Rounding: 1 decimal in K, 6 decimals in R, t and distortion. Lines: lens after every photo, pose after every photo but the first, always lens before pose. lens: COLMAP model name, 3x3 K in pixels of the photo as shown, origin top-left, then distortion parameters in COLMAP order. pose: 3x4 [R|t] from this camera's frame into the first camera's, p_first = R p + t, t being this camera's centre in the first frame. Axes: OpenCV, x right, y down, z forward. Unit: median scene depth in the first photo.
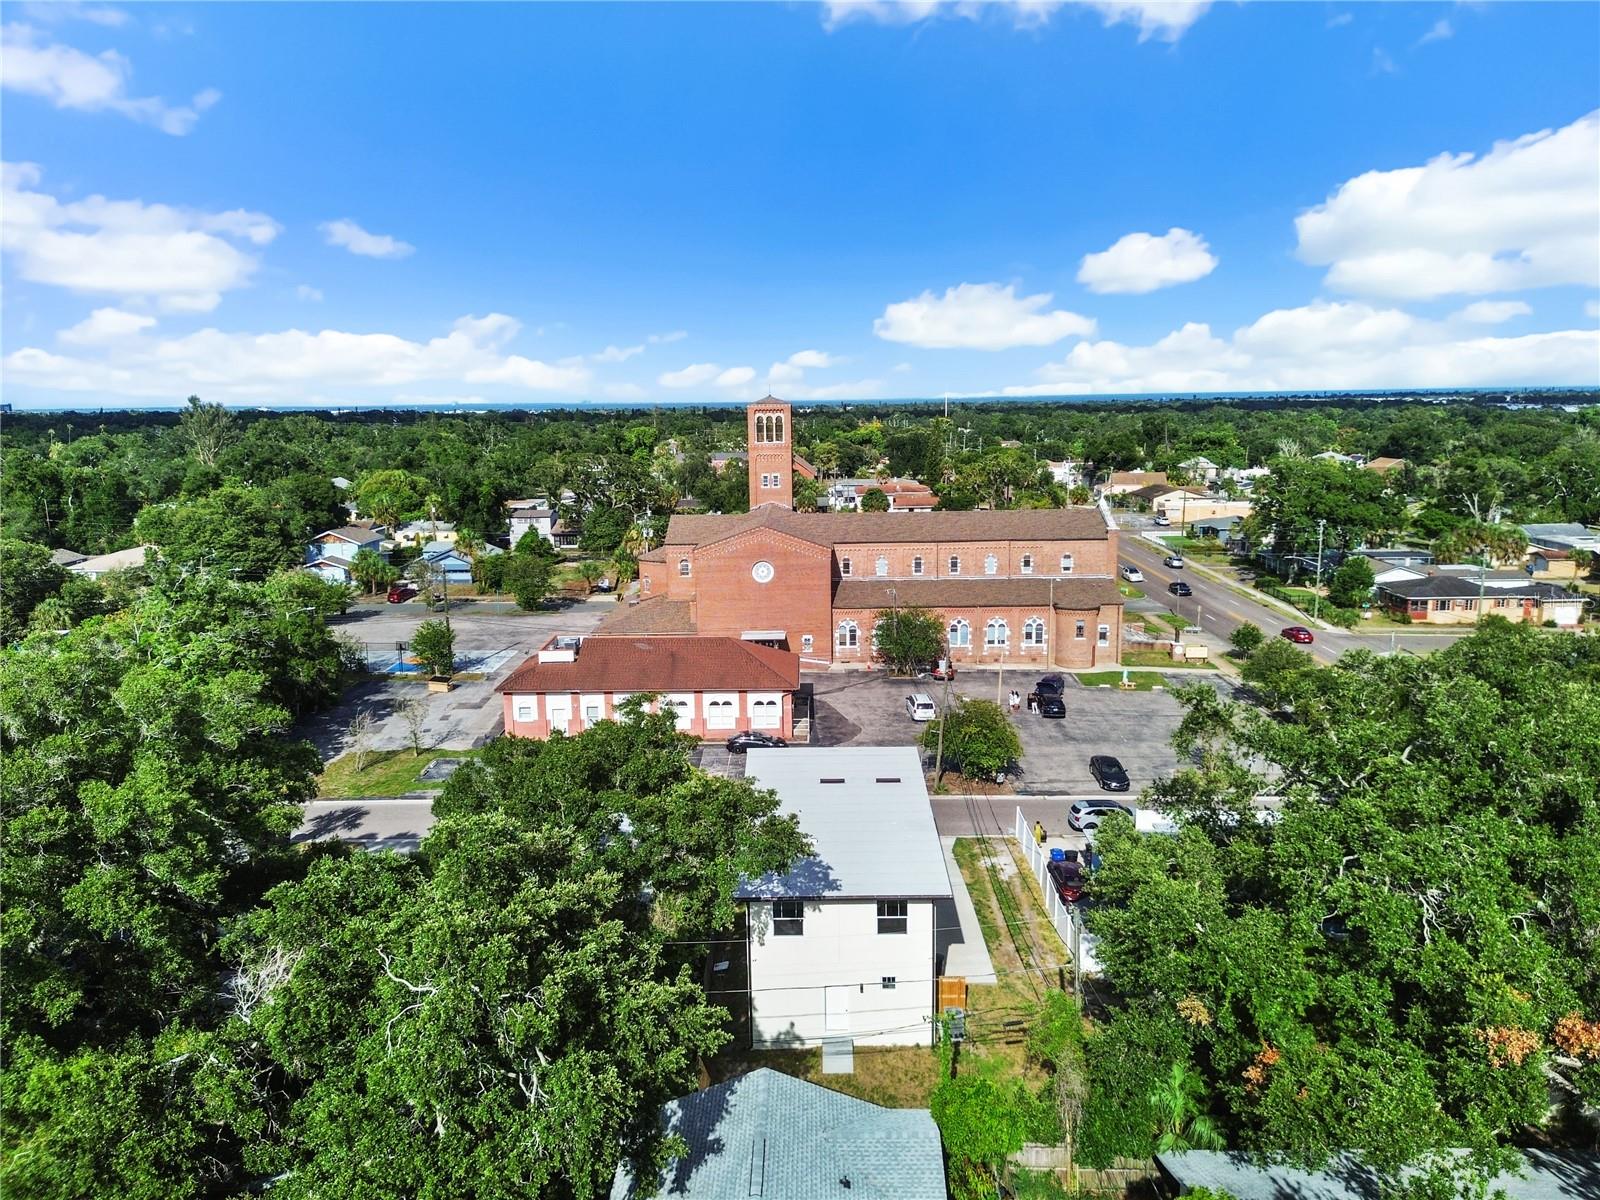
lens RADIAL K [[1131.4, 0, 796.7], [0, 1131.4, 592.7], [0, 0, 1]] dist [0.105423, -0.141070]
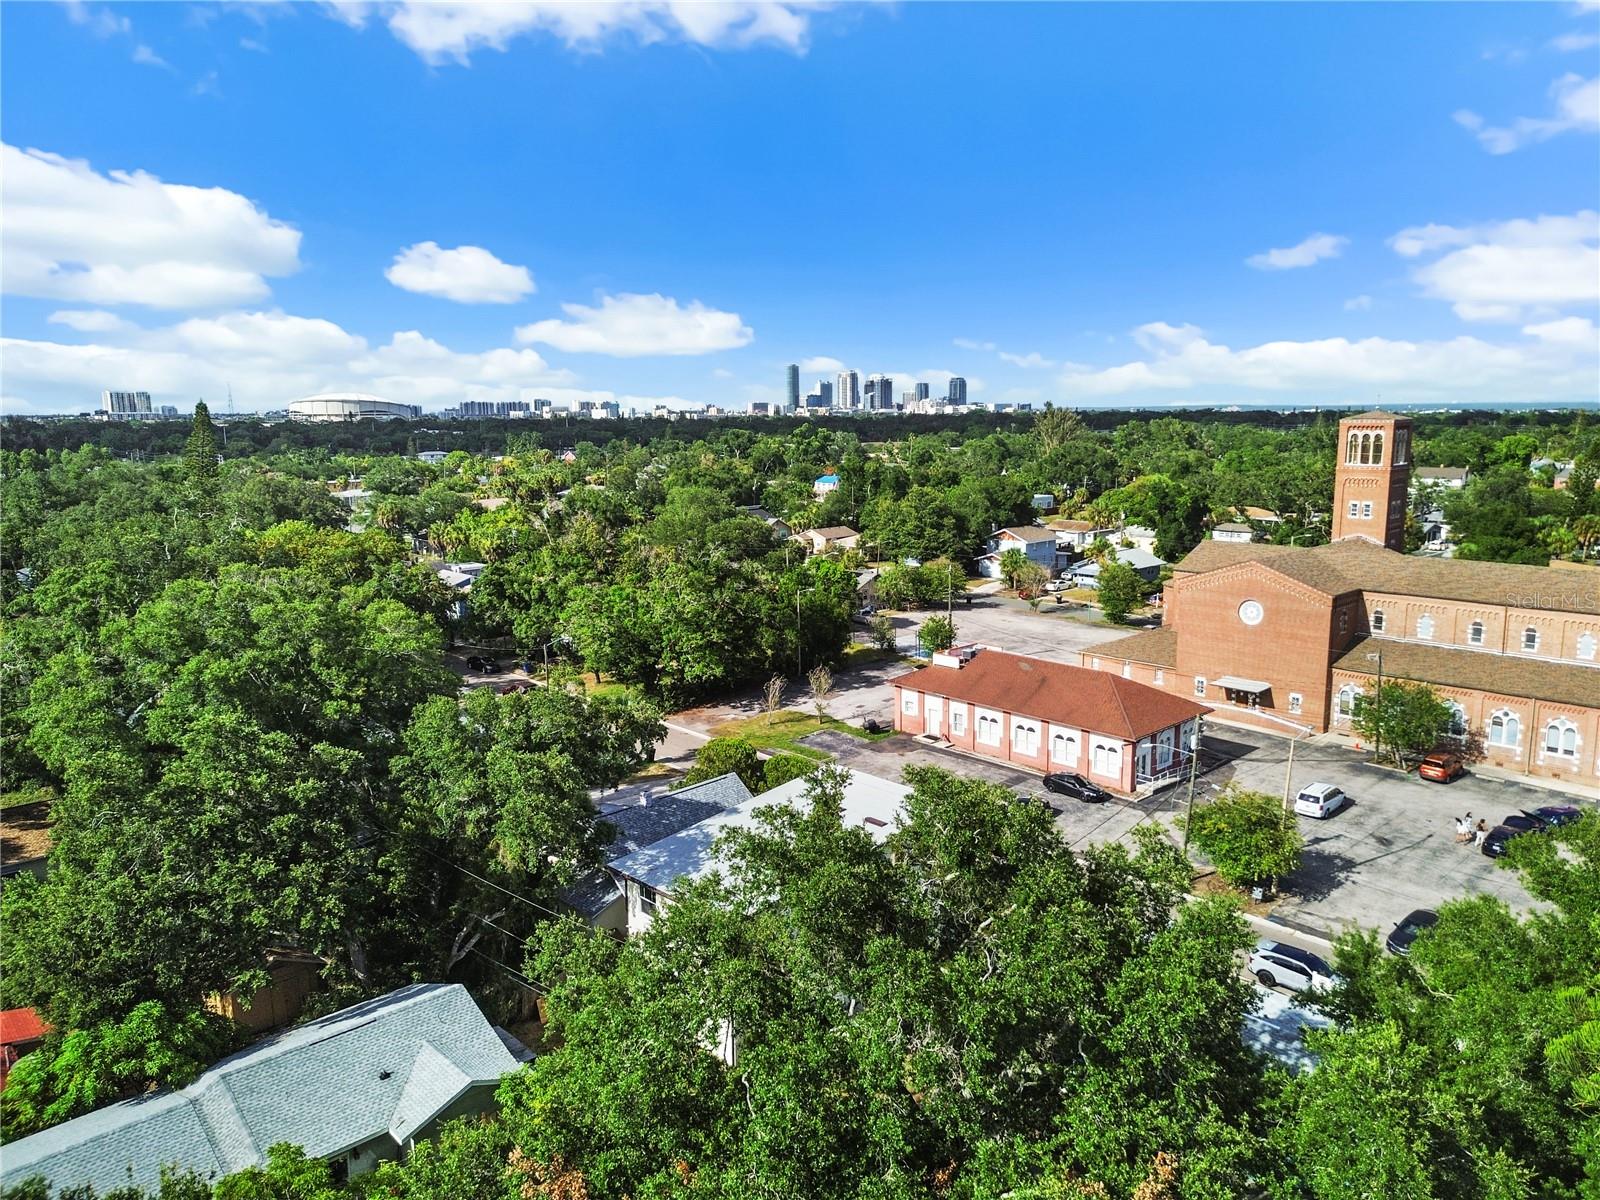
lens RADIAL K [[1133.2, 0, 800.0], [0, 1133.2, 600.0], [0, 0, 1]] dist [0.053898, -0.045069]
pose [[0.695399, 0.128117, -0.707111, 0.348688], [-0.122217, 0.990730, 0.059311, -0.037352], [0.708155, 0.045176, 0.704610, 0.125100]]
